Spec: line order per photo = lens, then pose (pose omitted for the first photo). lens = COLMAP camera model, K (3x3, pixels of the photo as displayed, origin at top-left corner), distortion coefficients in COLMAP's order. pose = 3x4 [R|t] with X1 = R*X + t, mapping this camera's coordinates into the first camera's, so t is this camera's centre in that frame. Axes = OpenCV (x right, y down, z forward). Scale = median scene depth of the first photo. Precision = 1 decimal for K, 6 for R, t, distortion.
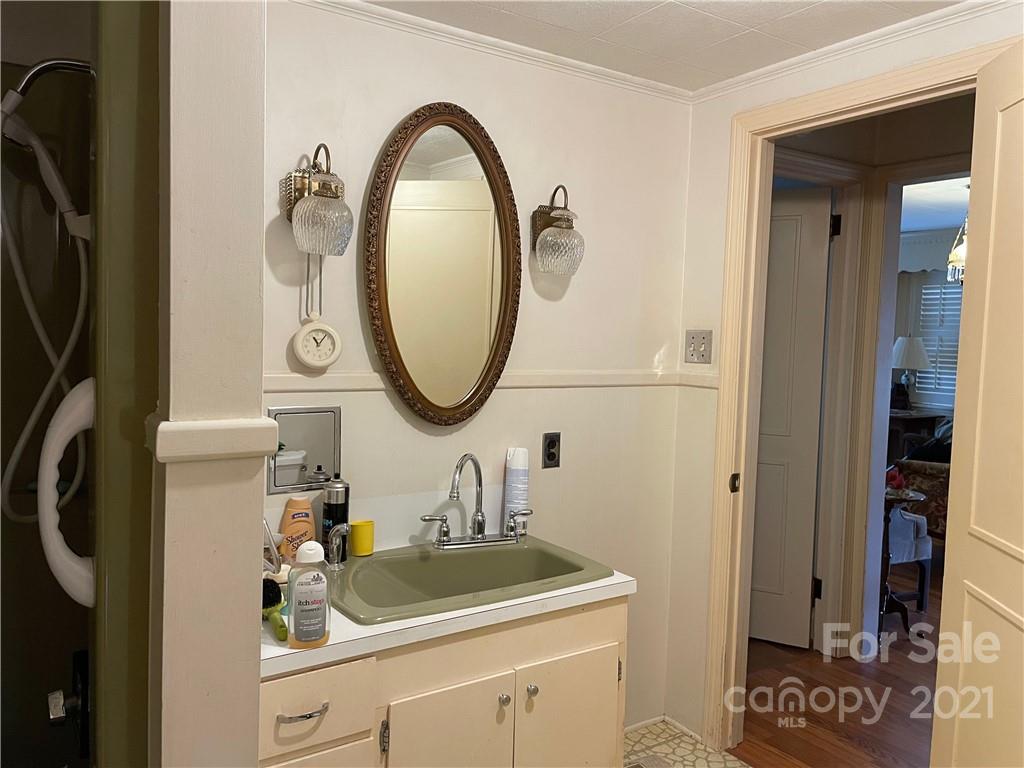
lens RADIAL K [[771.2, 0, 511.5], [0, 771.2, 381.9], [0, 0, 1]] dist [0.089759, -0.116886]
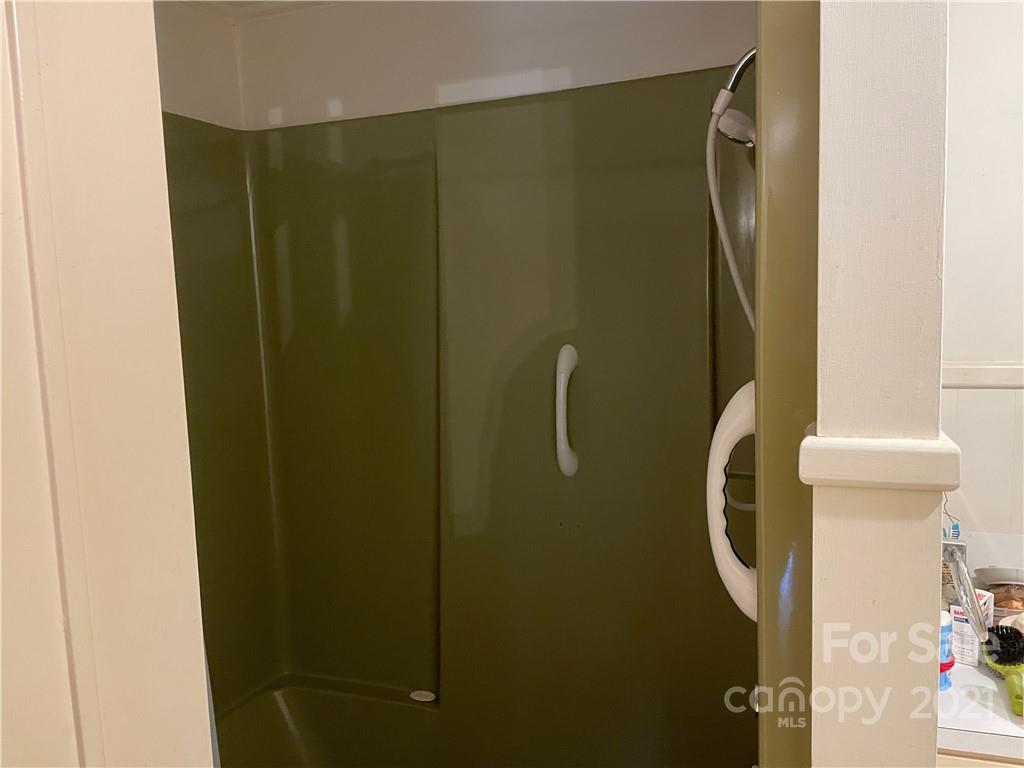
lens RADIAL K [[771.2, 0, 512.1], [0, 771.2, 385.1], [0, 0, 1]] dist [0.089759, -0.116886]
pose [[0.579011, 0.028812, -0.814810, 0.052267], [0.001288, 0.999342, 0.036253, -0.033291], [0.815319, -0.022041, 0.578593, 0.230215]]
